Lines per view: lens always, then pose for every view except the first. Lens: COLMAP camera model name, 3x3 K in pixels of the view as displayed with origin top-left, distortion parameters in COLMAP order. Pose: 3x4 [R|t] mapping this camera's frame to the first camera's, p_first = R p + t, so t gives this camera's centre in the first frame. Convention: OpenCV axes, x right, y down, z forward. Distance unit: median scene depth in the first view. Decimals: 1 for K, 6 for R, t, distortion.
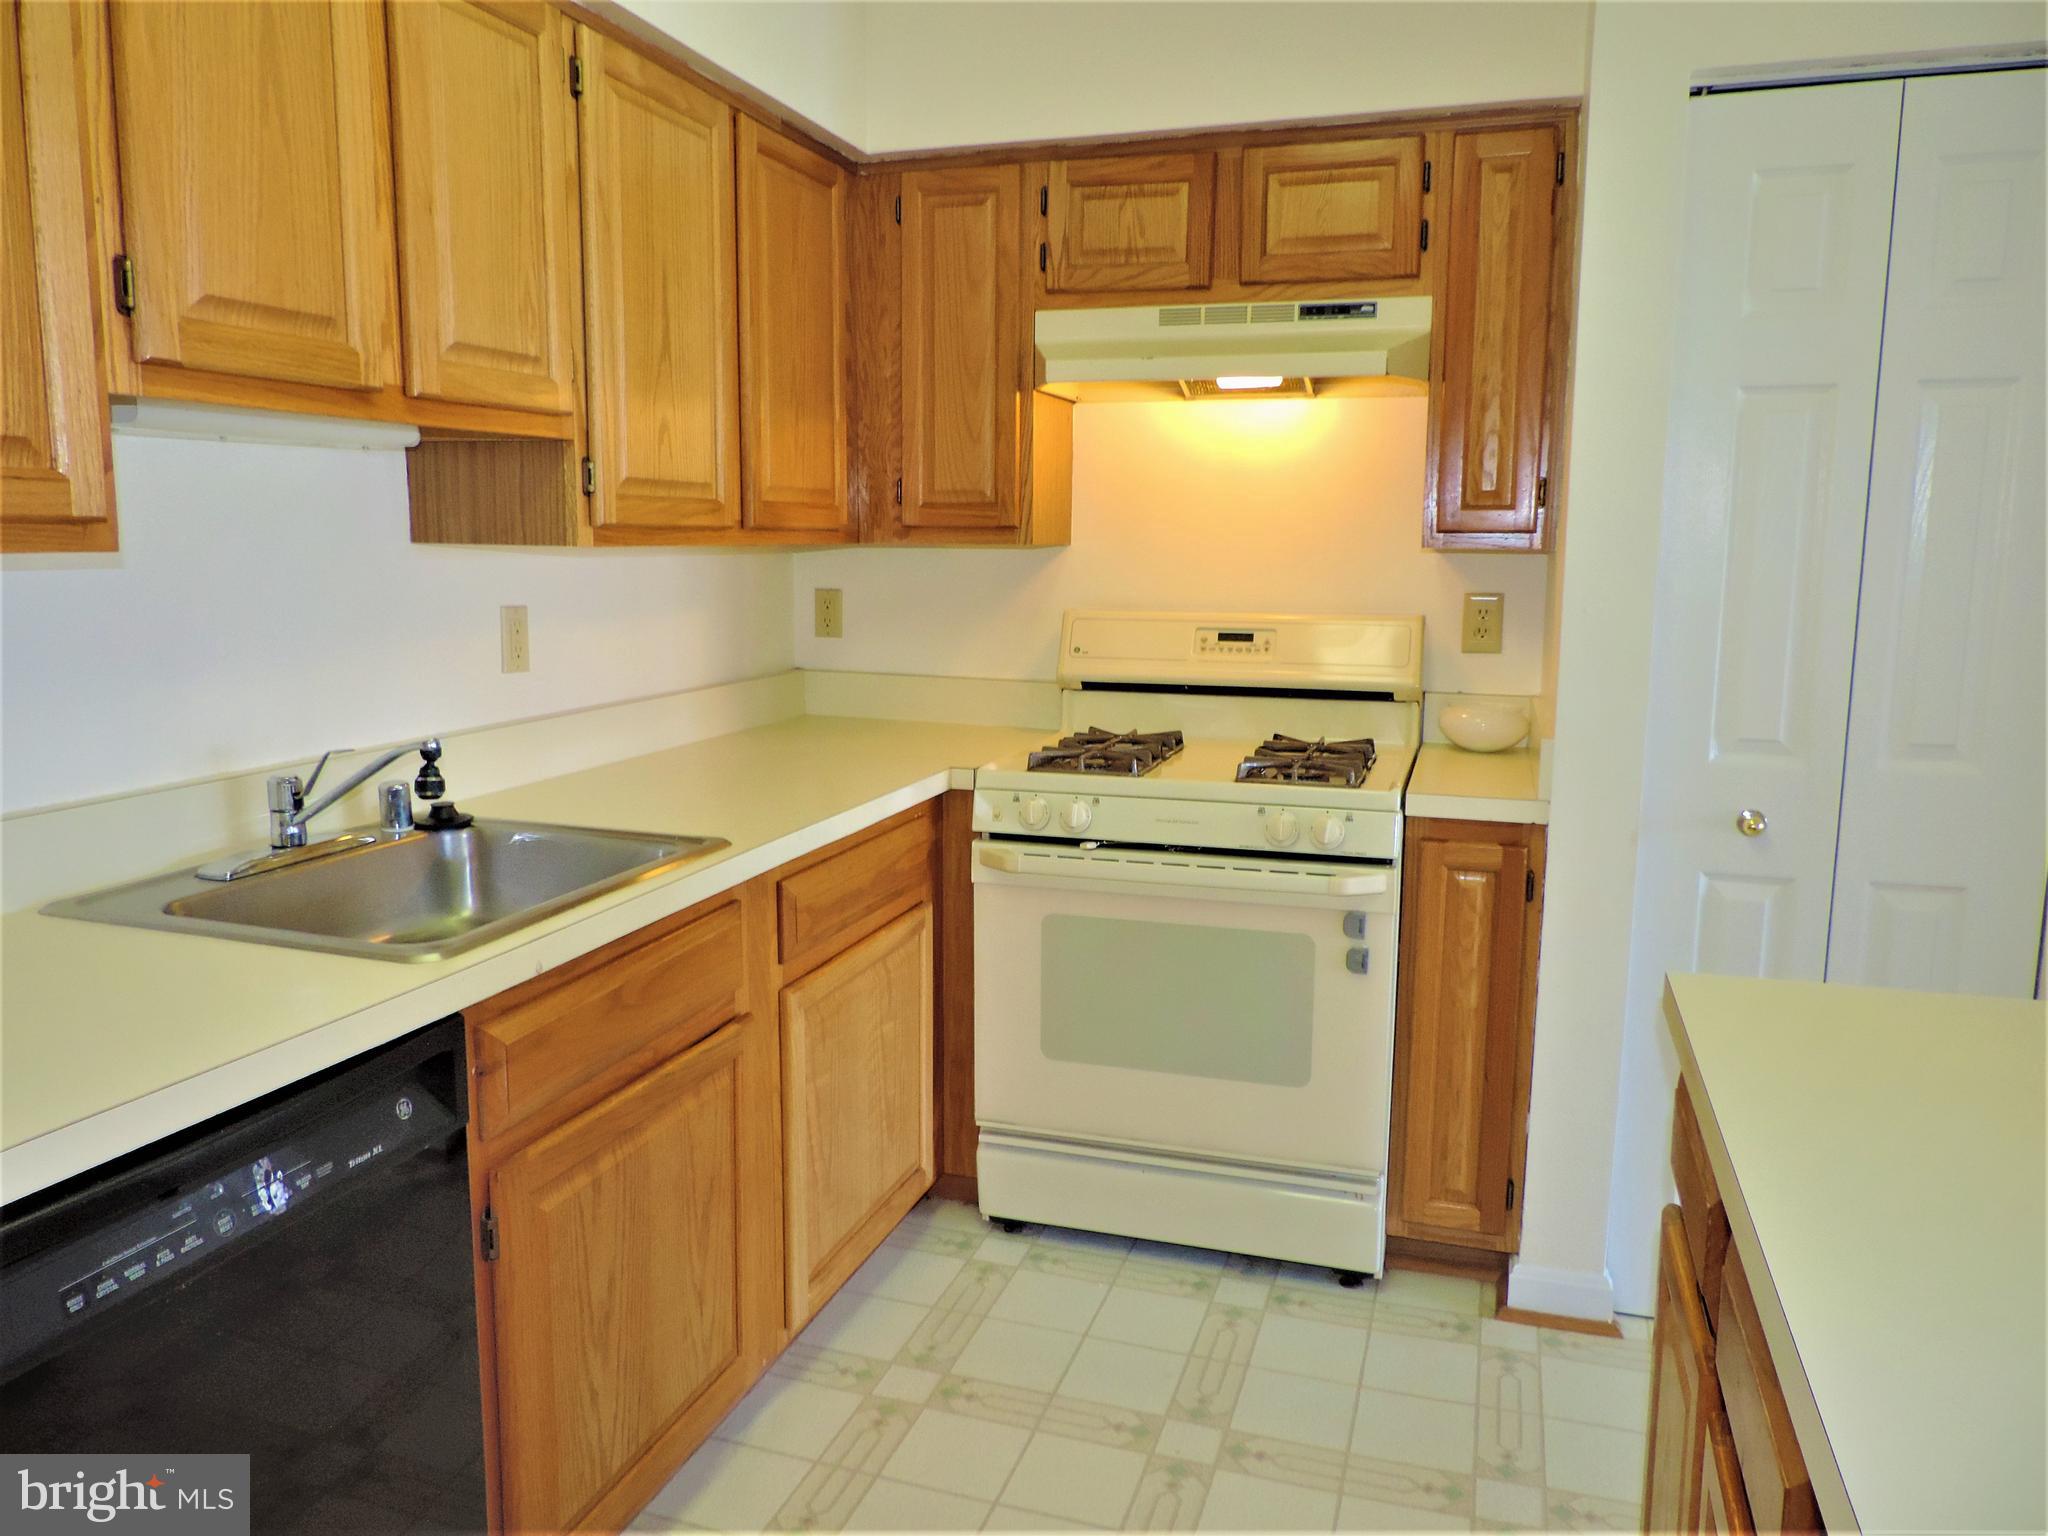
lens RADIAL K [[1458.4, 0, 1017.8], [0, 1458.4, 769.4], [0, 0, 1]] dist [-0.017829, -0.001300]
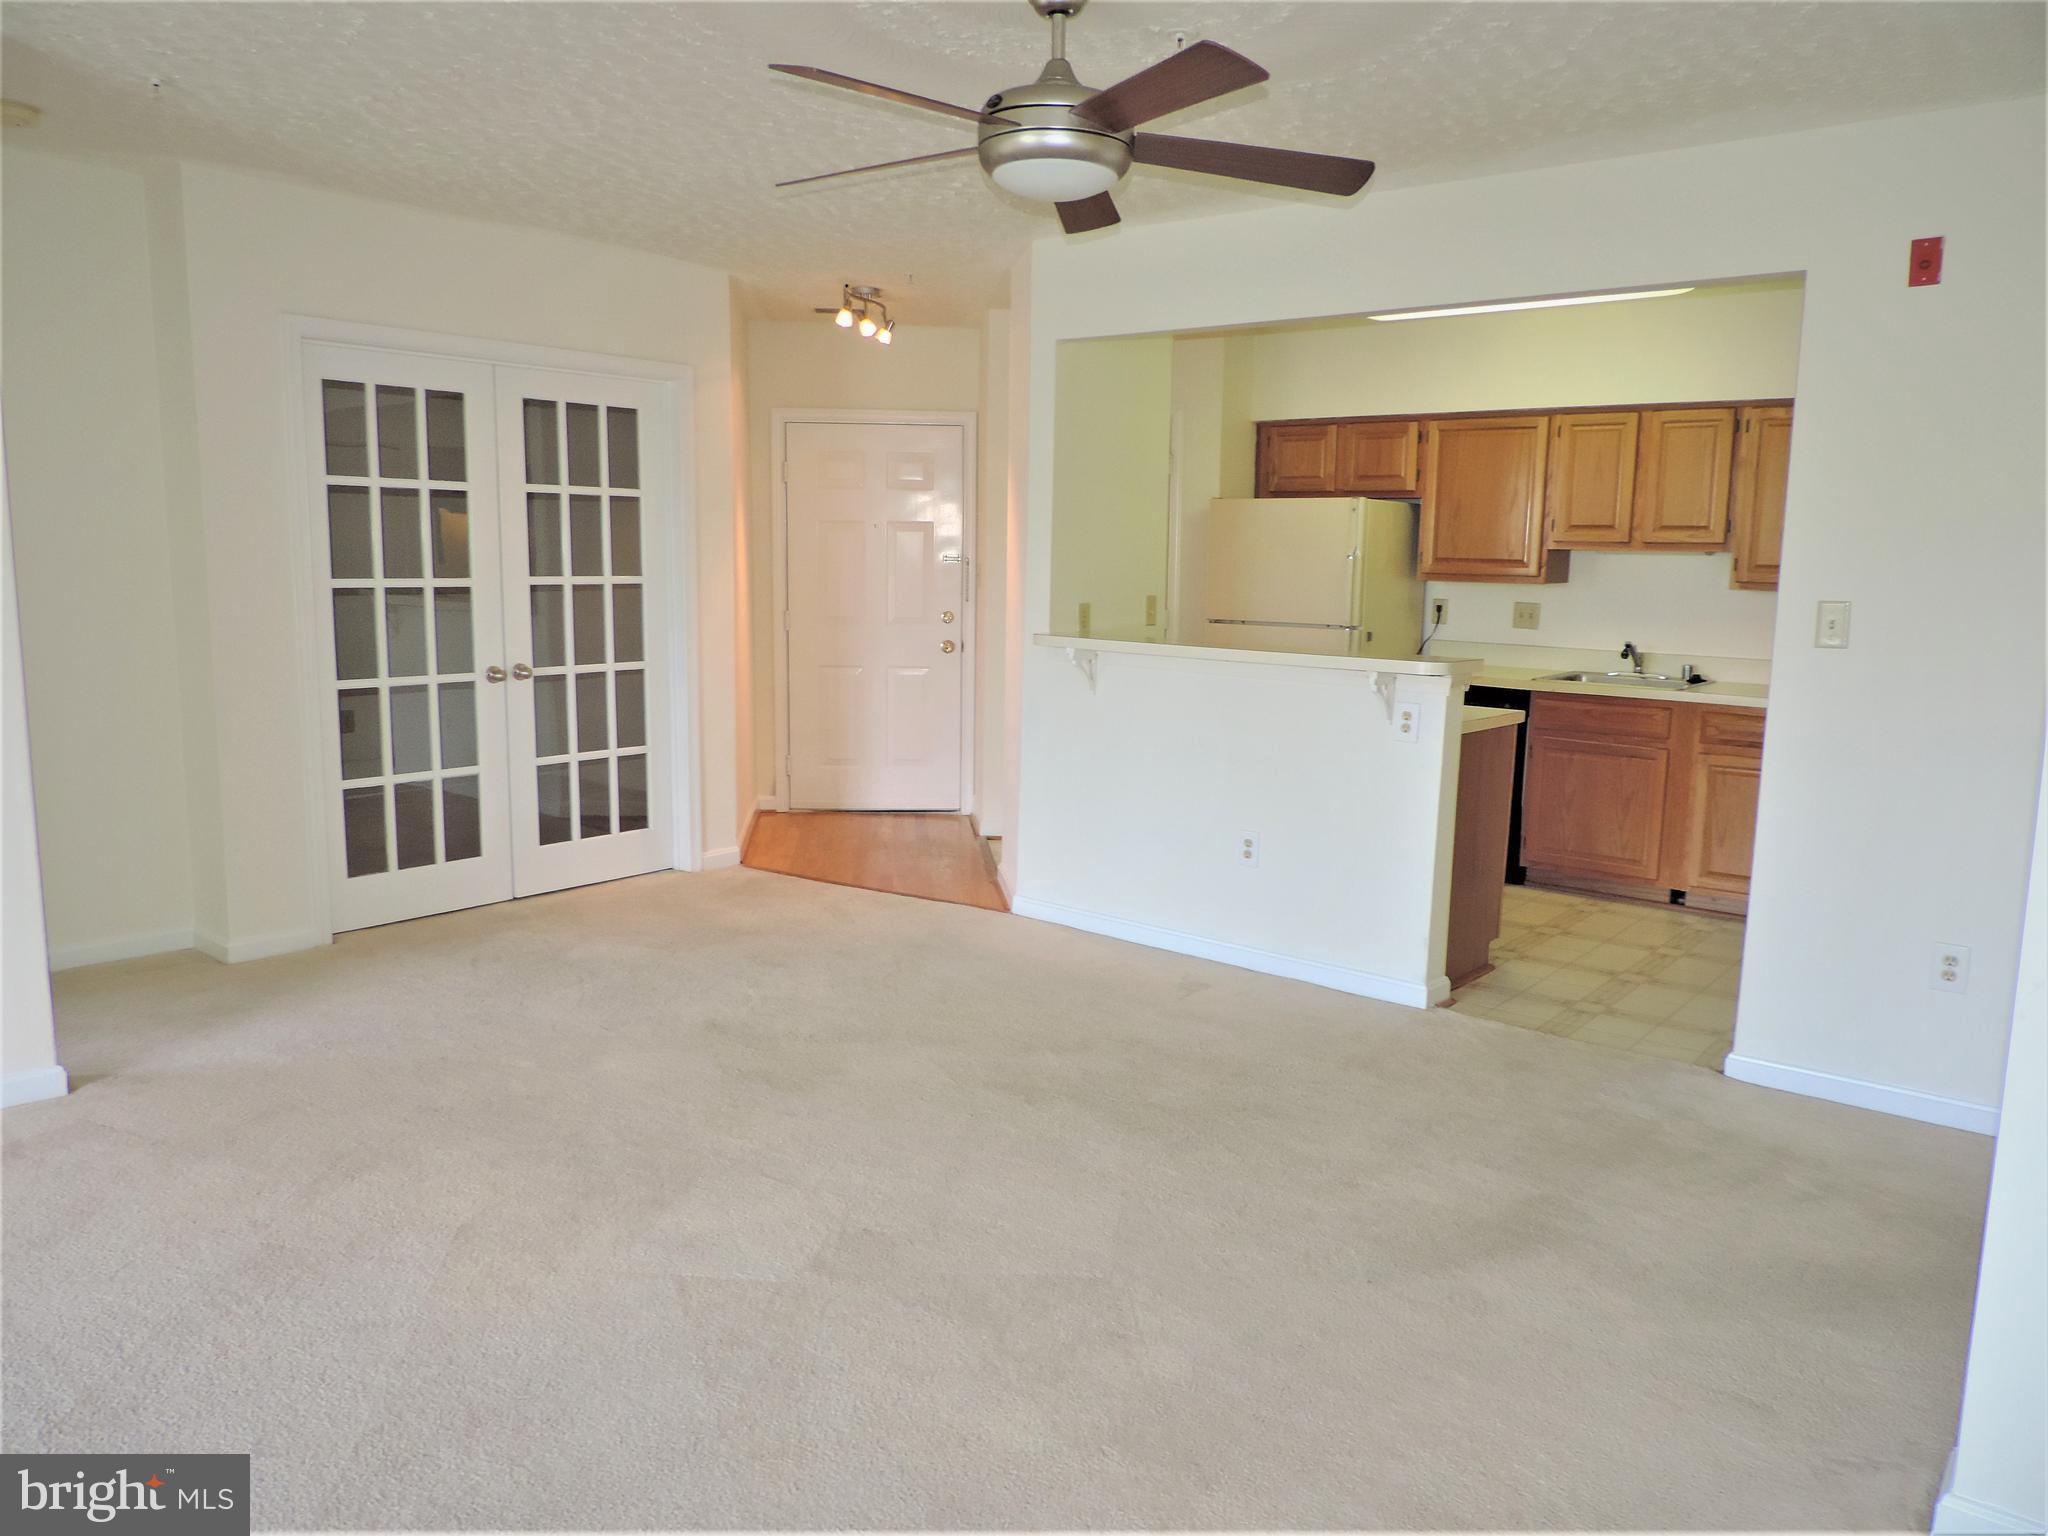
lens RADIAL K [[1458.4, 0, 1025.5], [0, 1458.4, 773.8], [0, 0, 1]] dist [-0.017829, -0.001300]
pose [[-0.354842, 0.132853, -0.925439, 2.383078], [-0.166203, 0.965122, 0.202278, -0.126918], [0.920035, 0.225587, -0.320385, 0.614118]]
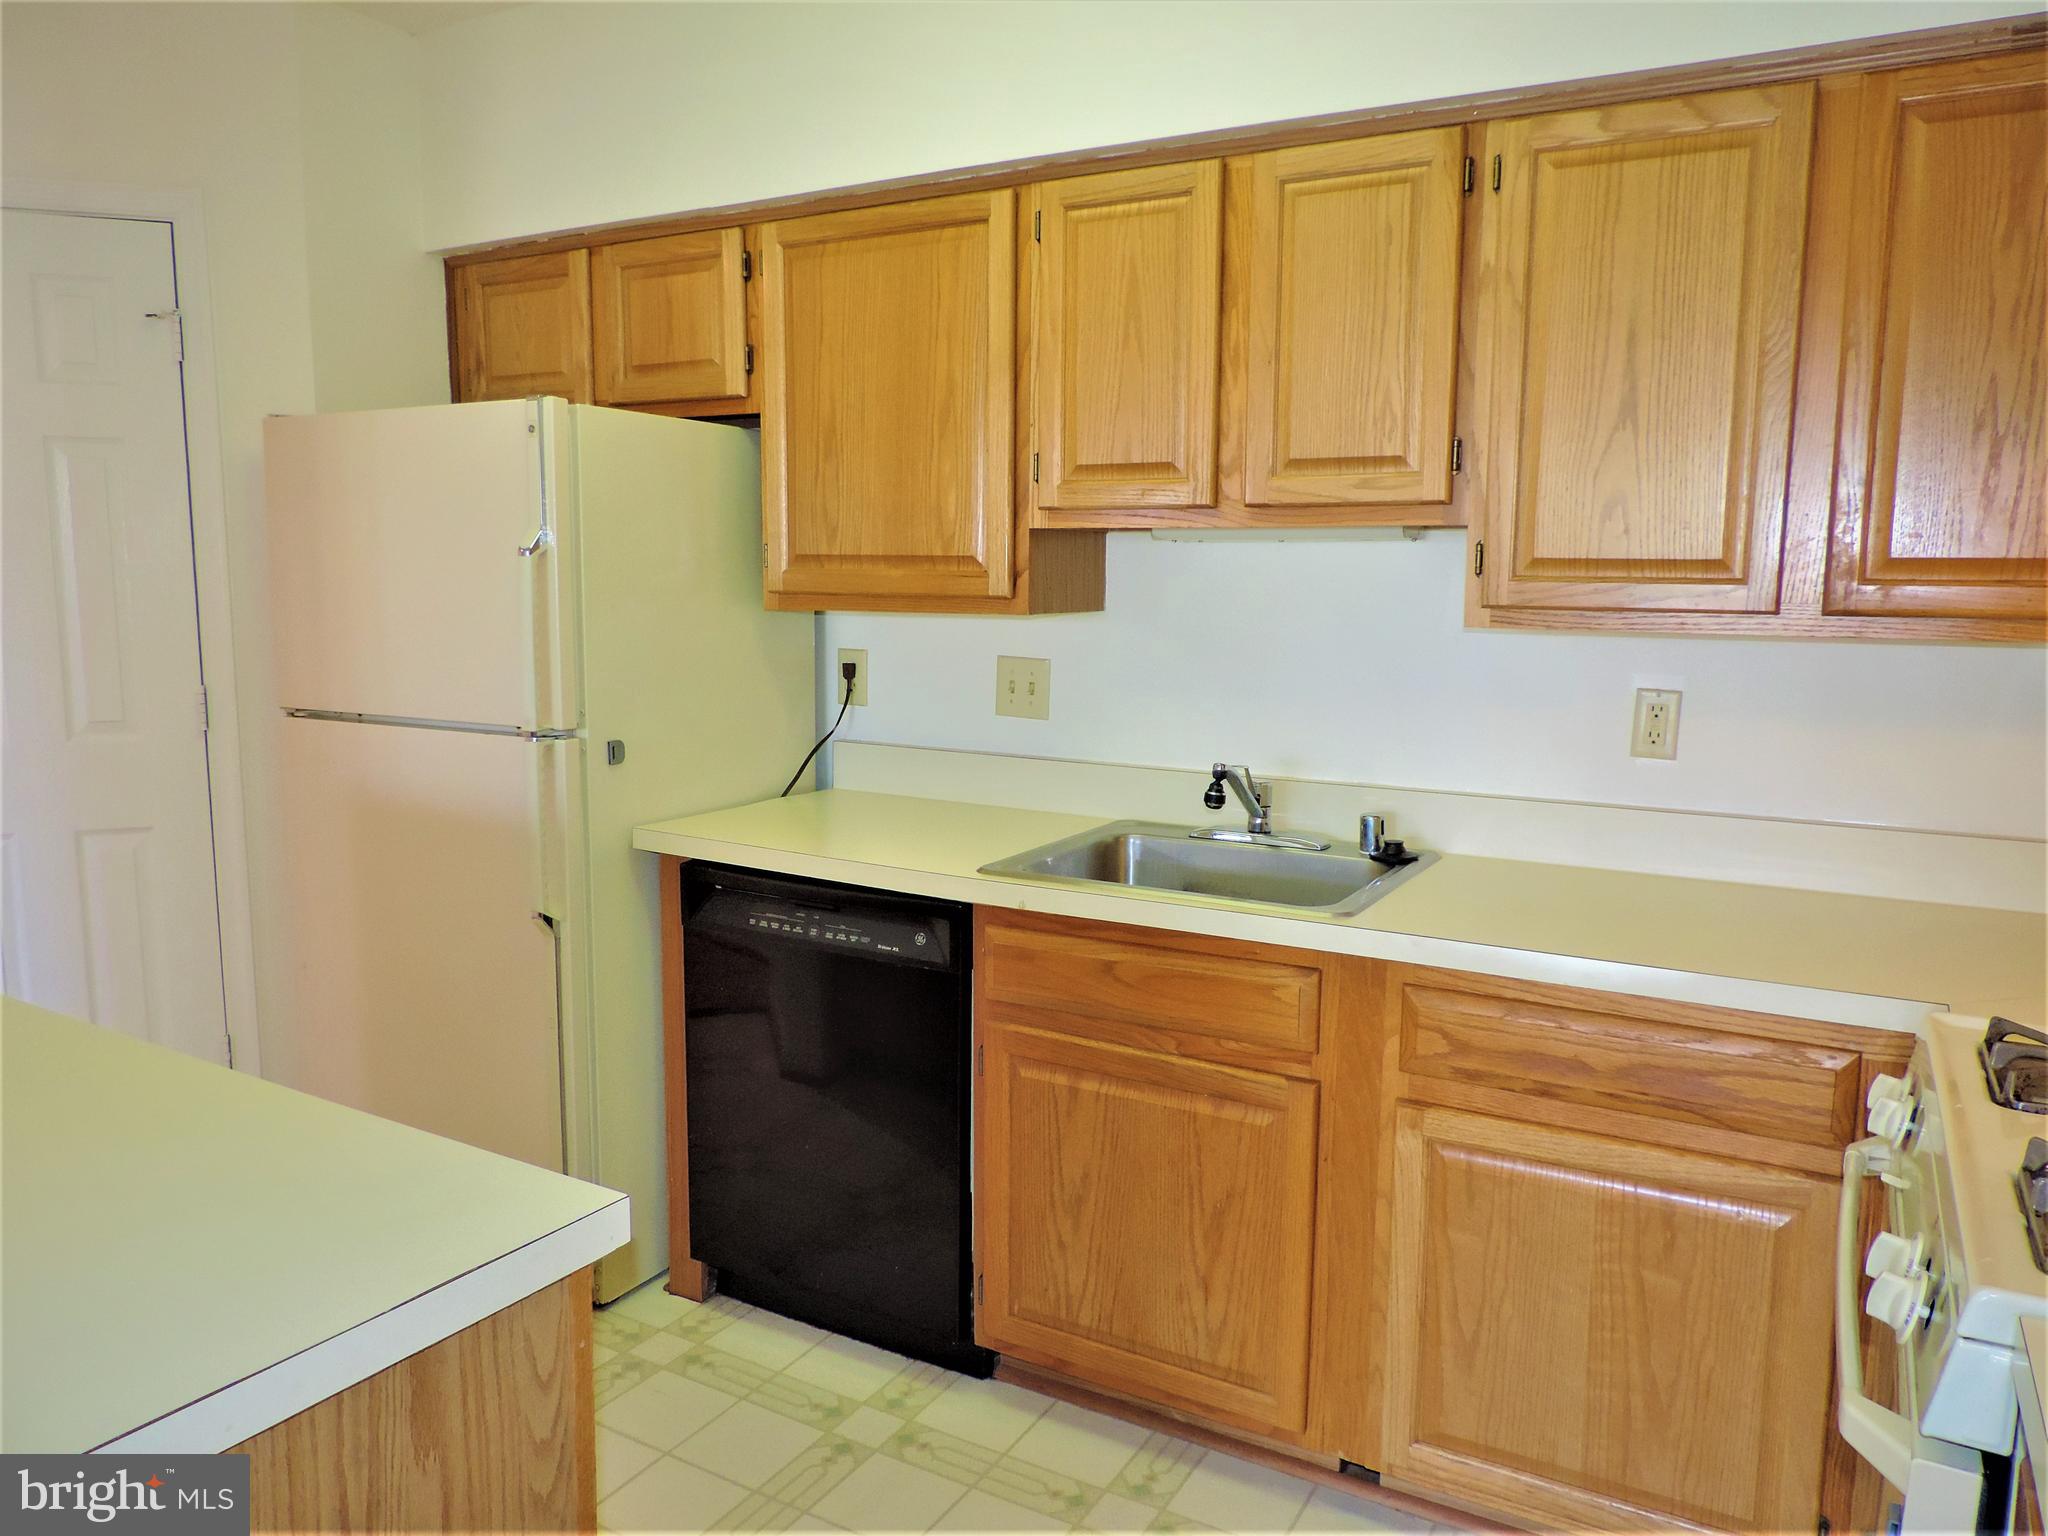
lens RADIAL K [[1458.4, 0, 1028.2], [0, 1458.4, 774.2], [0, 0, 1]] dist [-0.017829, -0.001300]
pose [[-0.198590, 0.126284, -0.971913, 0.661539], [-0.166539, 0.972894, 0.160440, -0.139733], [0.965830, 0.193723, -0.172176, 0.757617]]
